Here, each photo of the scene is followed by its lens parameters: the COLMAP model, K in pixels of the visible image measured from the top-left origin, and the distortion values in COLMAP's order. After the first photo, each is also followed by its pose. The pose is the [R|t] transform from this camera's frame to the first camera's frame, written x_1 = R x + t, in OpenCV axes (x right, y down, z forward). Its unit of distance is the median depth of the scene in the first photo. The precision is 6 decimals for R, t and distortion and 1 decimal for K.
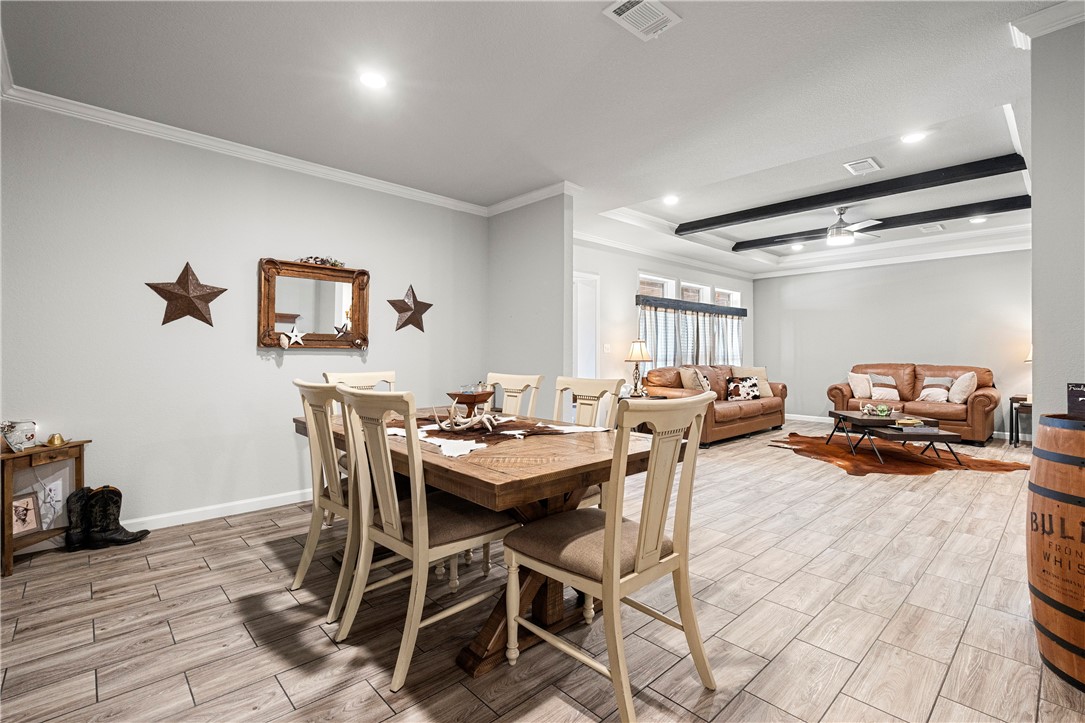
lens RADIAL K [[488.3, 0, 531.8], [0, 488.3, 357.7], [0, 0, 1]] dist [0.001585, 0.001616]
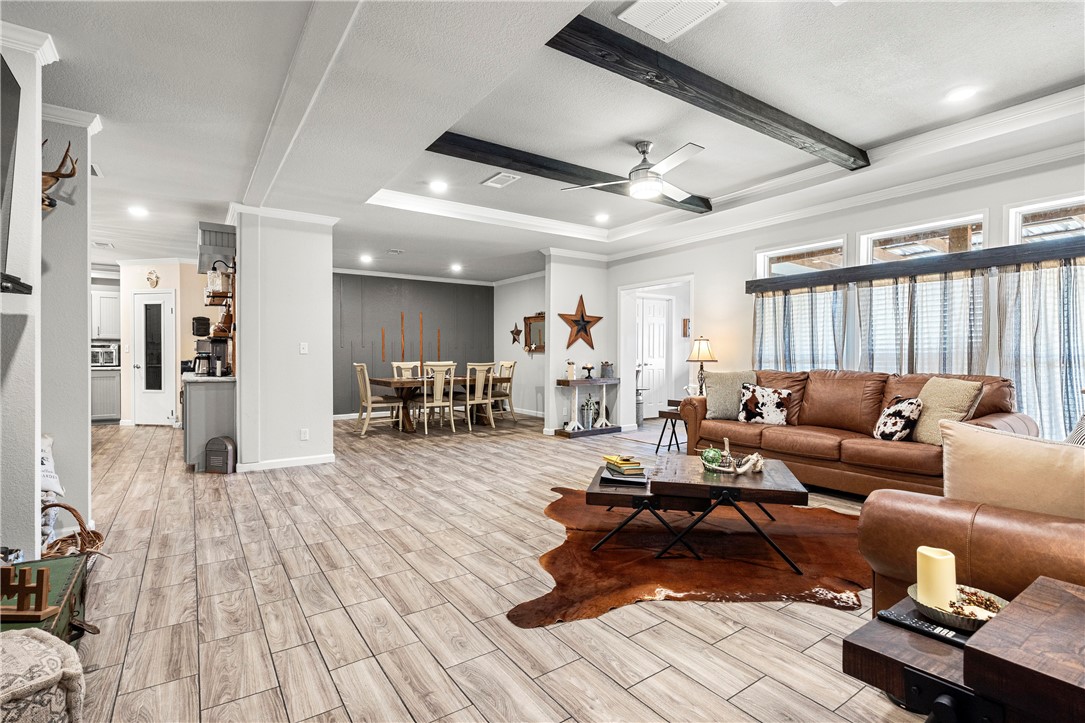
lens RADIAL K [[509.1, 0, 540.9], [0, 509.1, 359.9], [0, 0, 1]] dist [-0.004030, -0.000330]
pose [[-0.129800, 0.009904, -0.991491, 1.067093], [-0.005674, 0.999926, 0.010731, -0.003453], [0.991524, 0.007019, -0.129734, 0.726363]]
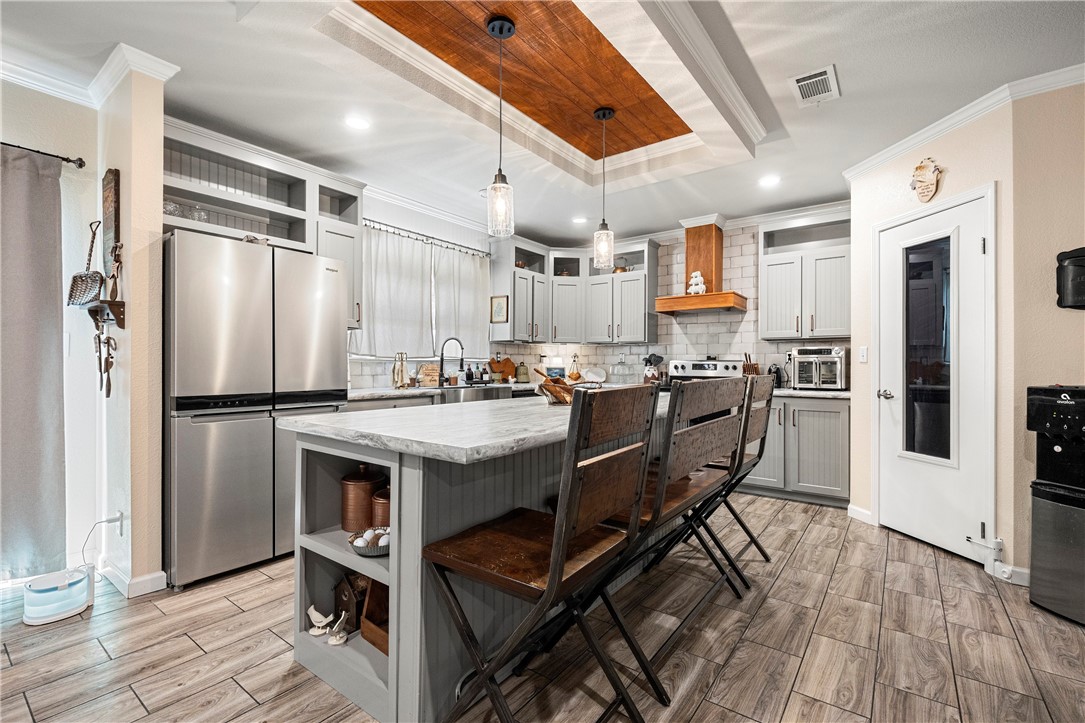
lens RADIAL K [[488.3, 0, 538.0], [0, 488.3, 366.0], [0, 0, 1]] dist [0.001585, 0.001616]
pose [[-0.981802, -0.001043, -0.189903, 1.020253], [-0.001218, 0.999999, 0.000805, -0.003103], [0.189902, 0.001021, -0.981802, 0.675178]]
